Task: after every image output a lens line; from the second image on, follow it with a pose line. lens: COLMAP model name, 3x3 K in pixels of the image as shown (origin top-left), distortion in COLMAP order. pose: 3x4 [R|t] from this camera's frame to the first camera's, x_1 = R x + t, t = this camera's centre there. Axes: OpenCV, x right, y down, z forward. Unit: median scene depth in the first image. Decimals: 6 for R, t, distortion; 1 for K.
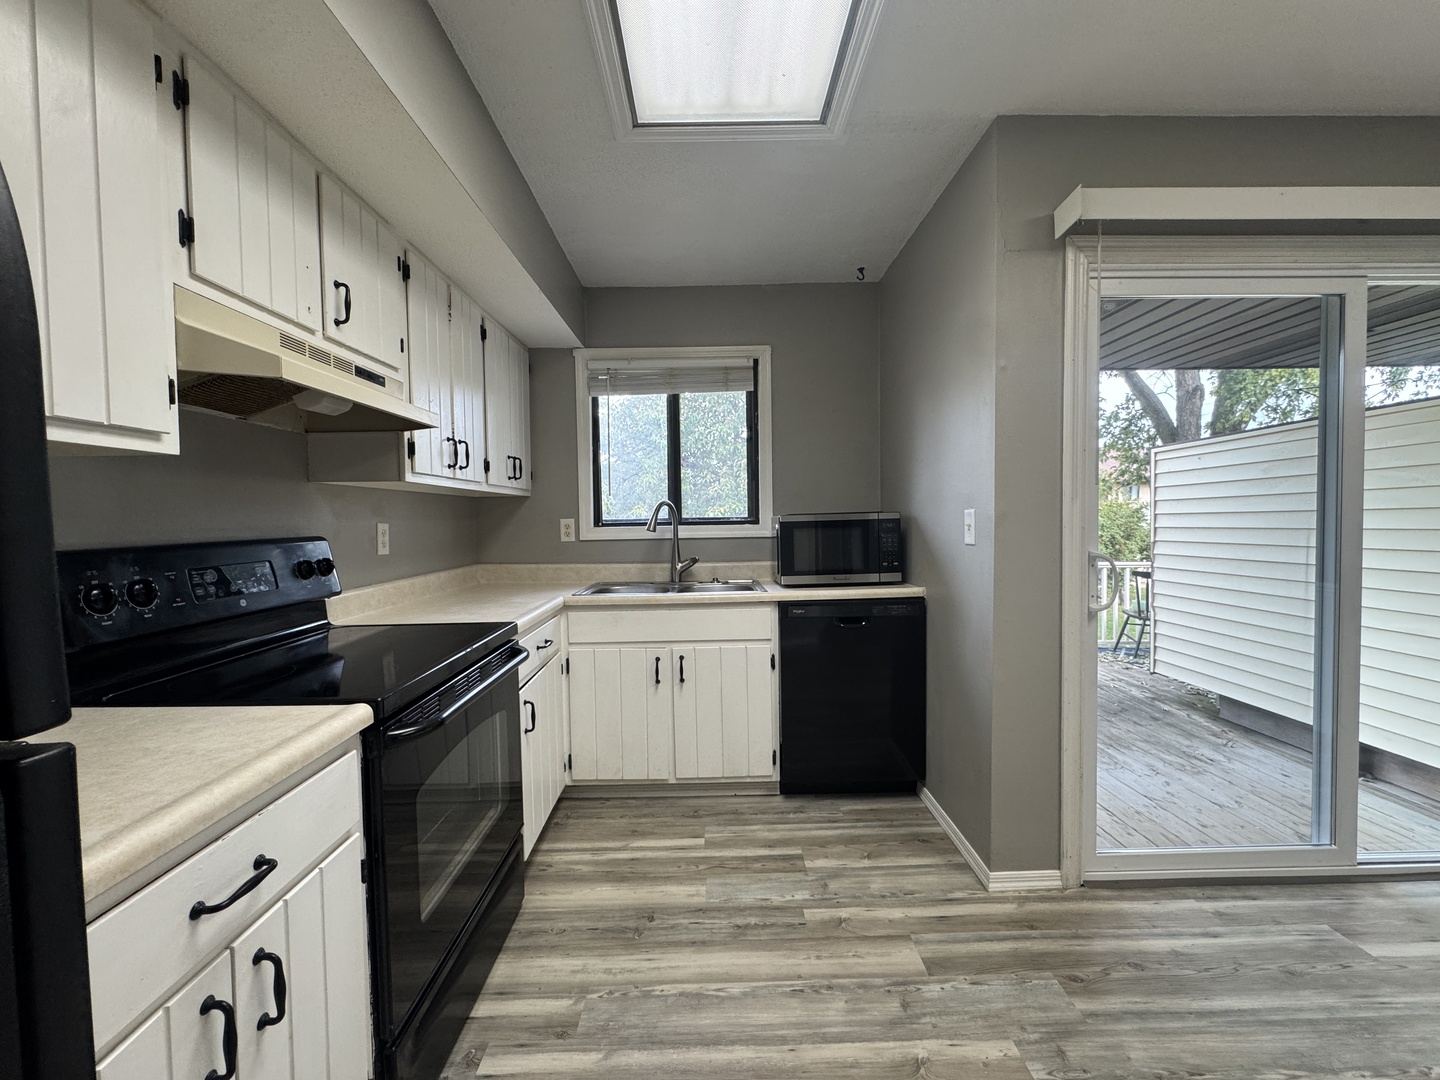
lens RADIAL K [[568.5, 0, 731.5], [0, 568.5, 538.1], [0, 0, 1]] dist [-0.004031, 0.000066]
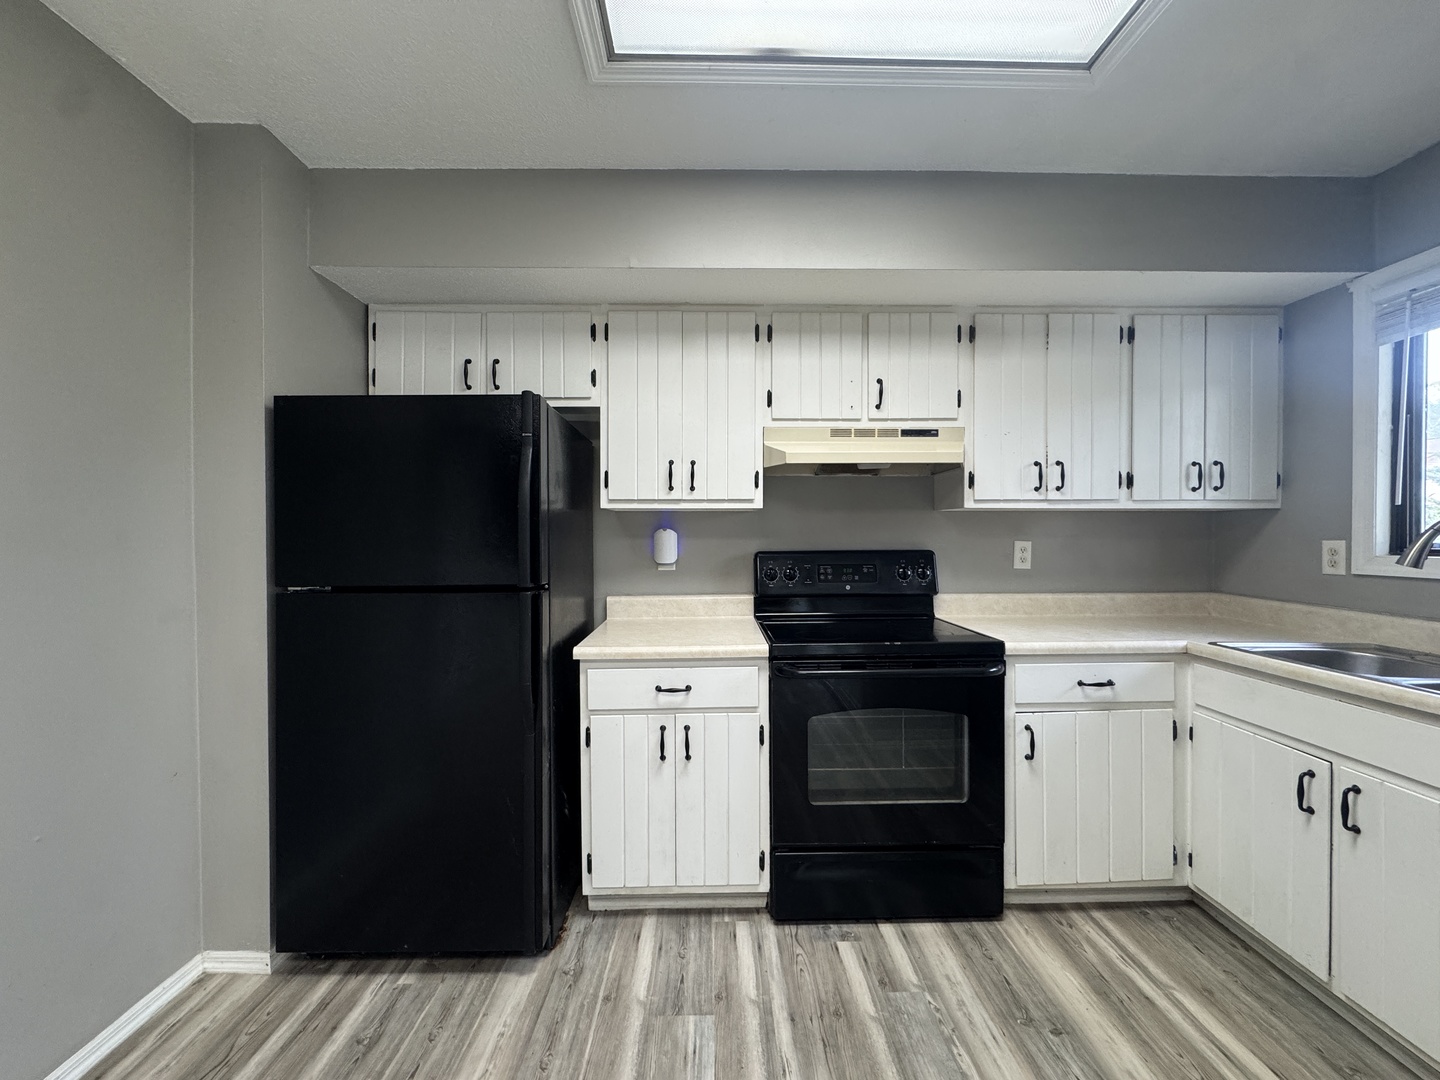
lens RADIAL K [[568.5, 0, 719.7], [0, 568.5, 540.7], [0, 0, 1]] dist [-0.004031, 0.000066]
pose [[0.000832, 0.025125, -0.999684, 0.587248], [-0.036297, 0.999026, 0.025078, -0.037586], [0.999341, 0.036264, 0.001743, 0.434506]]
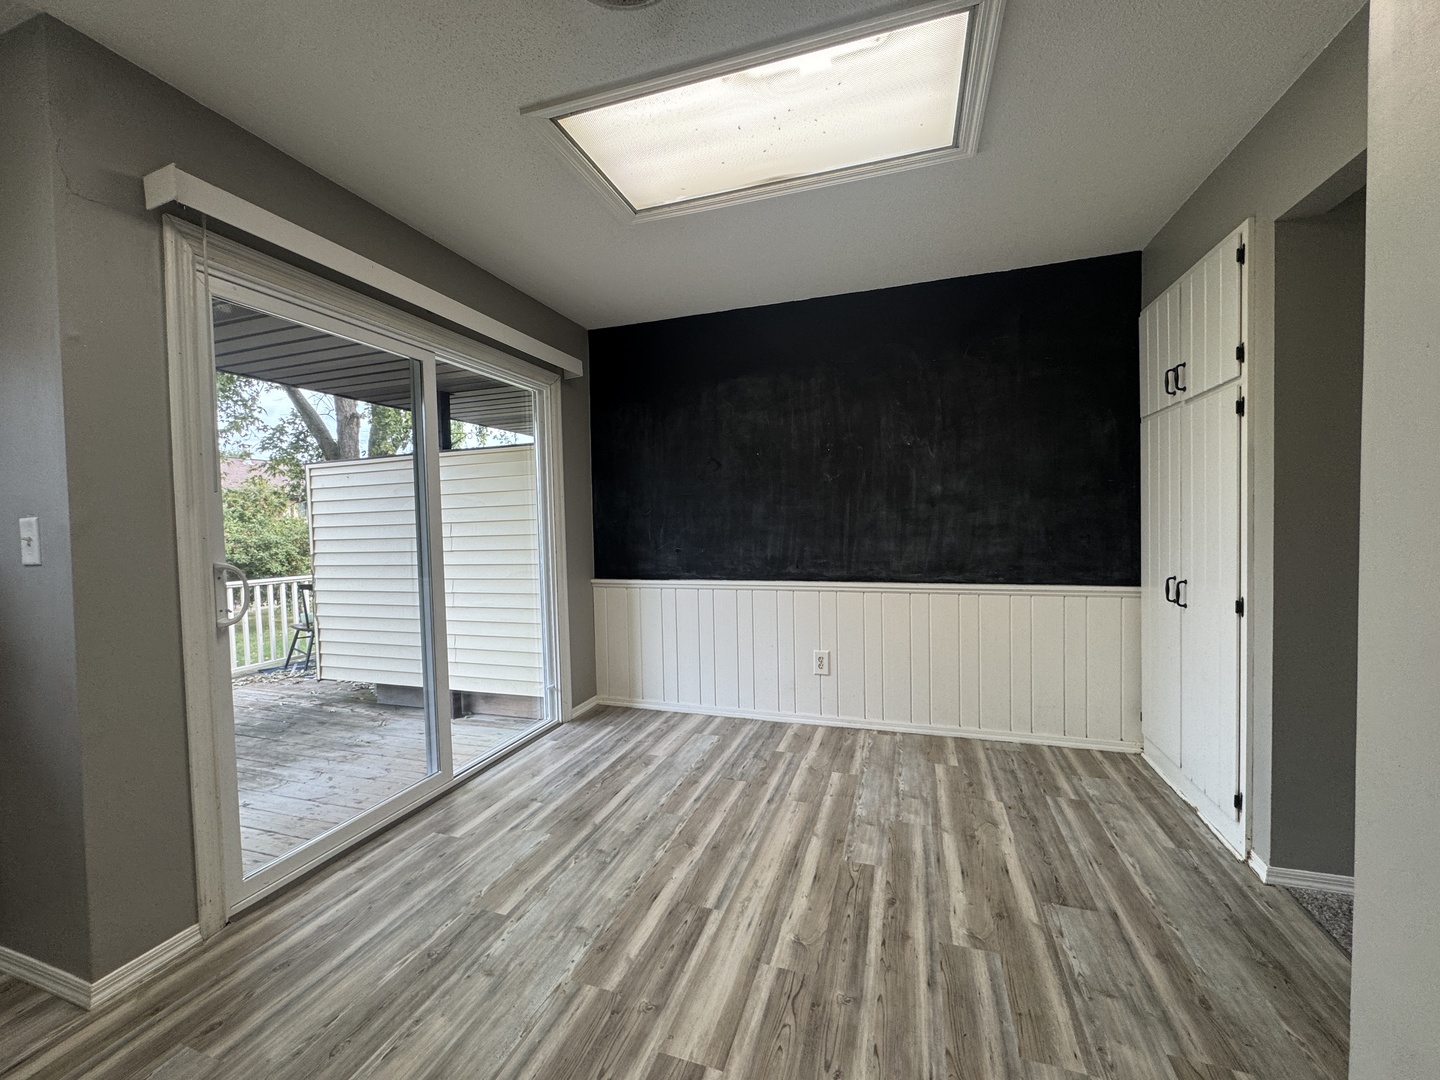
lens RADIAL K [[568.5, 0, 702.4], [0, 568.5, 540.9], [0, 0, 1]] dist [-0.004031, 0.000066]
pose [[0.345062, -0.025734, 0.938227, 0.031693], [0.048641, 0.998771, 0.009505, 0.014652], [-0.937319, 0.042357, 0.345890, -0.073054]]
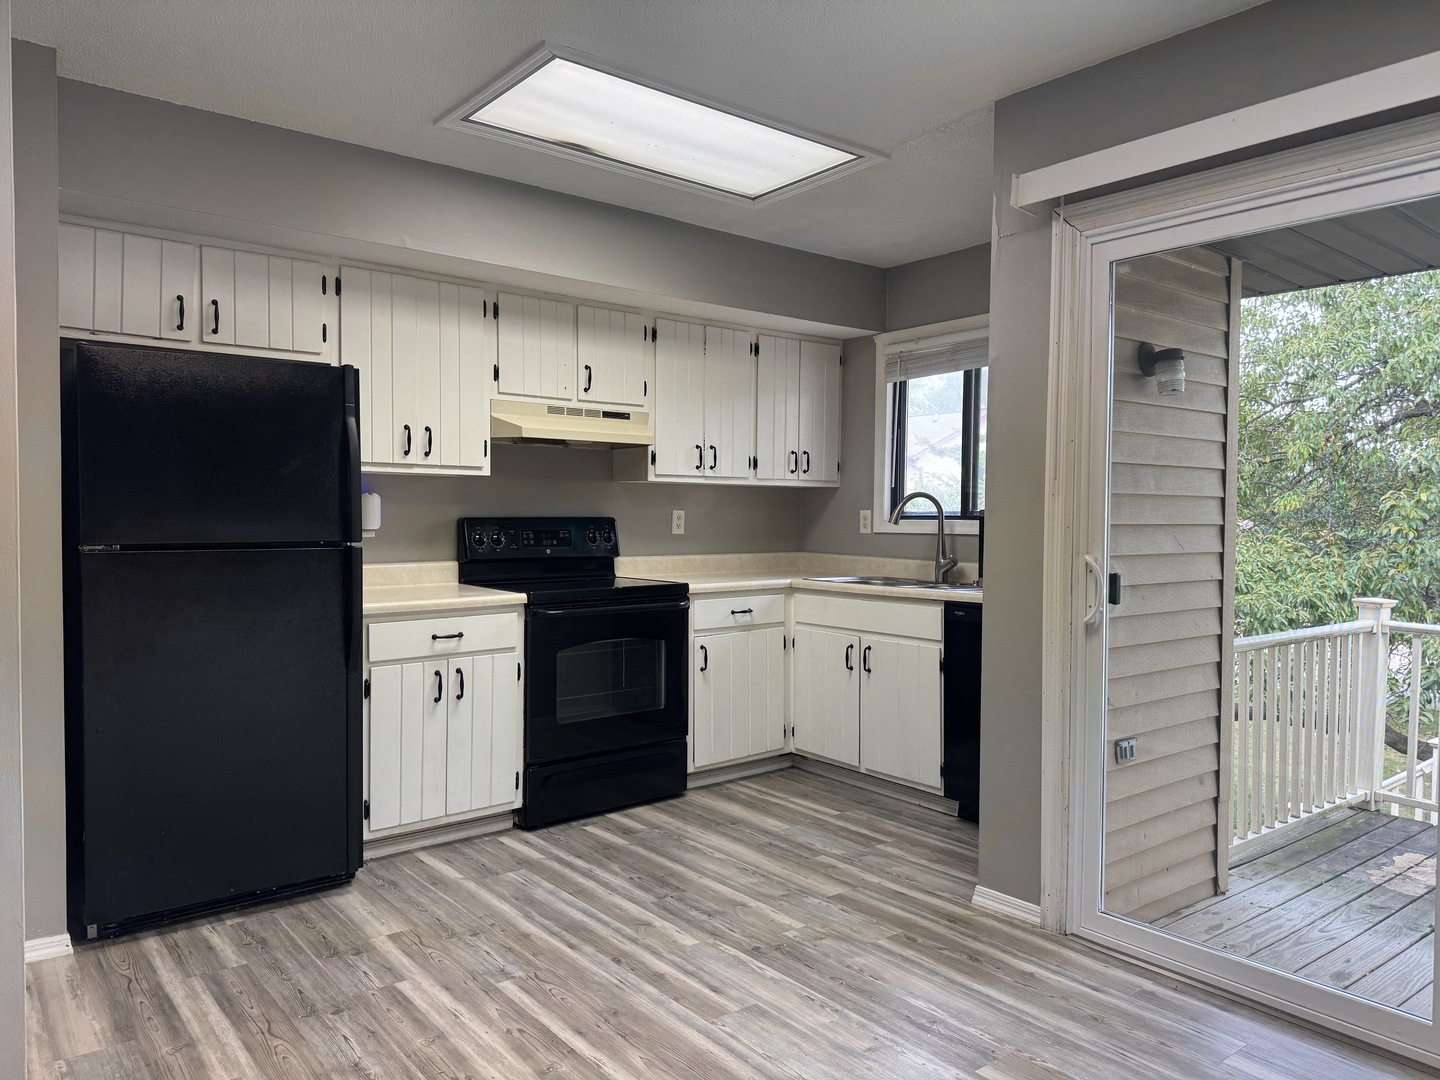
lens RADIAL K [[982.6, 0, 753.7], [0, 982.6, 535.3], [0, 0, 1]] dist [0.047785, -0.060534]
pose [[0.635727, 0.036314, -0.771059, 1.396734], [-0.046231, 0.998891, 0.008928, 0.004222], [0.770528, 0.029971, 0.636701, -0.347487]]
